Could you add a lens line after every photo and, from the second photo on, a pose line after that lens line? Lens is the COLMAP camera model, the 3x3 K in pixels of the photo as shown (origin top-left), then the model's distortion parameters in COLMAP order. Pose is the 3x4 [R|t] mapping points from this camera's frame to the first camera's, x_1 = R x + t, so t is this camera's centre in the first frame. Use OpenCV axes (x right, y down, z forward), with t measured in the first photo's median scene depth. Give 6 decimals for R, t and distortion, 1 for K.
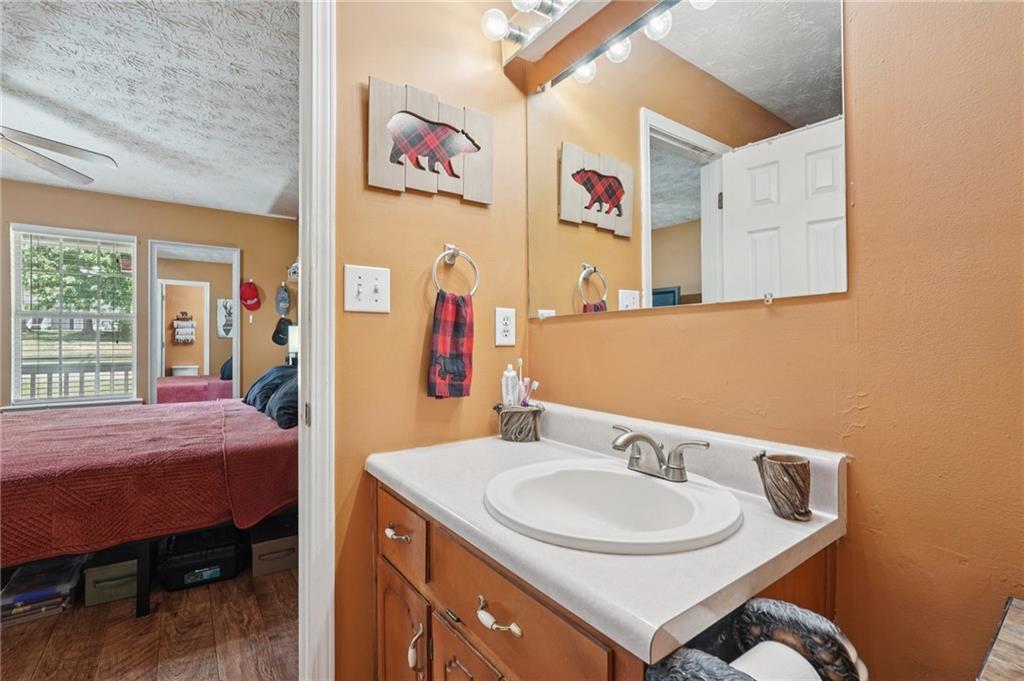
lens RADIAL K [[455.7, 0, 514.8], [0, 455.7, 339.3], [0, 0, 1]] dist [-0.012443, 0.005761]
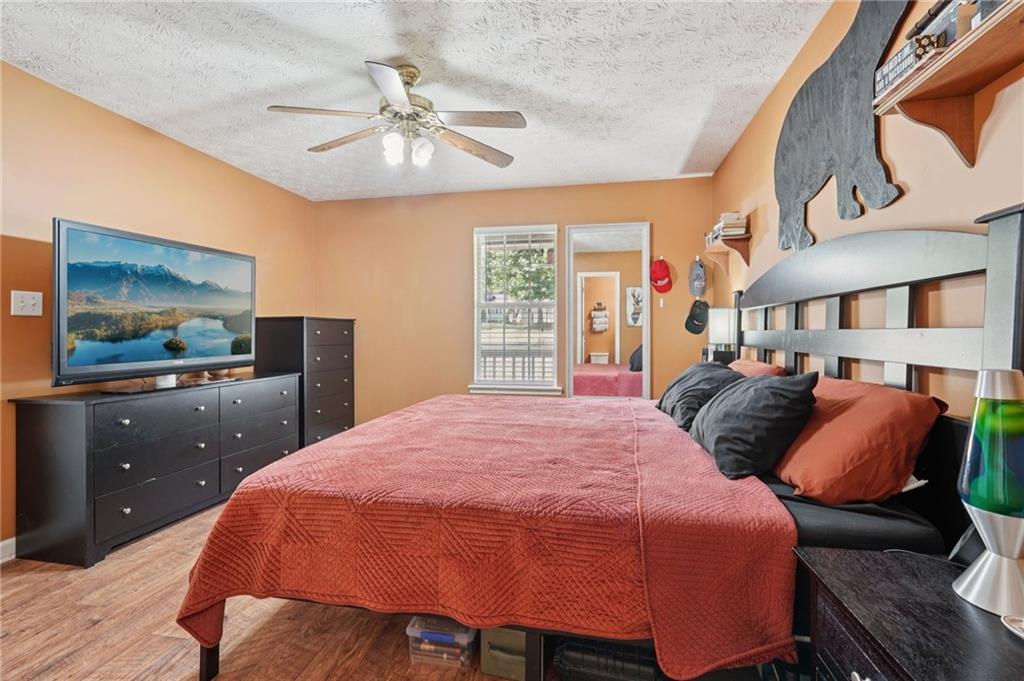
lens RADIAL K [[455.7, 0, 513.1], [0, 455.7, 334.1], [0, 0, 1]] dist [-0.012443, 0.005761]
pose [[0.679671, 0.004247, -0.733505, -0.162948], [0.004547, 0.999940, 0.010003, 0.004234], [0.733503, -0.010134, 0.679611, 0.243910]]
